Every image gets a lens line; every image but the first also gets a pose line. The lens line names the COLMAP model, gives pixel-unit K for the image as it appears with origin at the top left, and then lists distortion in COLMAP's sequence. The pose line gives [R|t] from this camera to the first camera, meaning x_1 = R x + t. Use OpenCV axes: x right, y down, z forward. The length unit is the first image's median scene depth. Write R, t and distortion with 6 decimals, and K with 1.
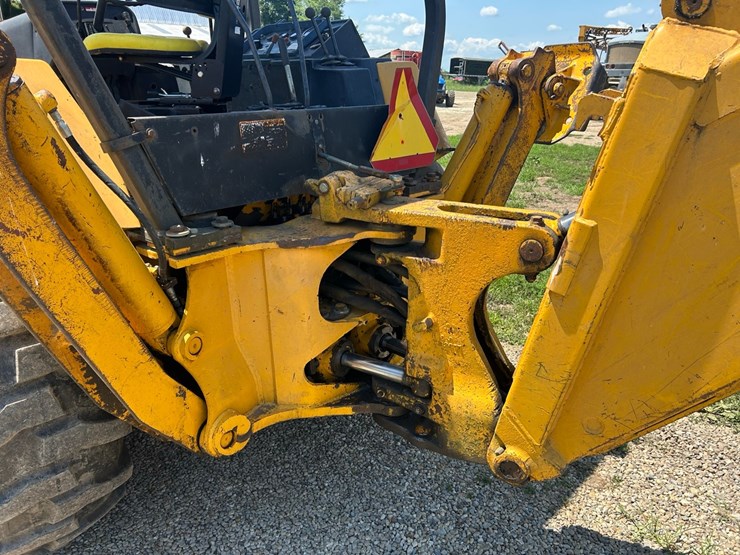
lens RADIAL K [[556.1, 0, 375.5], [0, 556.1, 280.0], [0, 0, 1]] dist [0.073152, -0.093044]
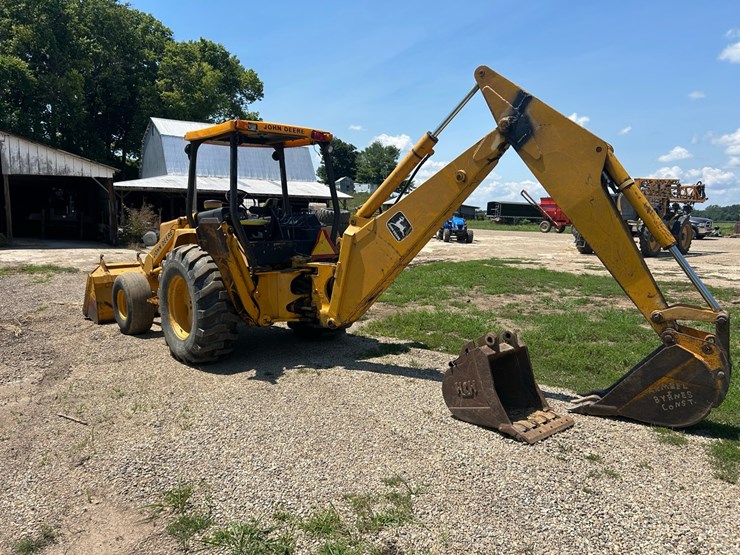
lens RADIAL K [[556.9, 0, 369.1], [0, 556.9, 273.1], [0, 0, 1]] dist [0.064869, -0.073115]
pose [[0.993819, 0.009719, -0.110591, 0.889826], [-0.036325, 0.969795, -0.241202, 0.875418], [0.104906, 0.243728, 0.964153, -2.769546]]
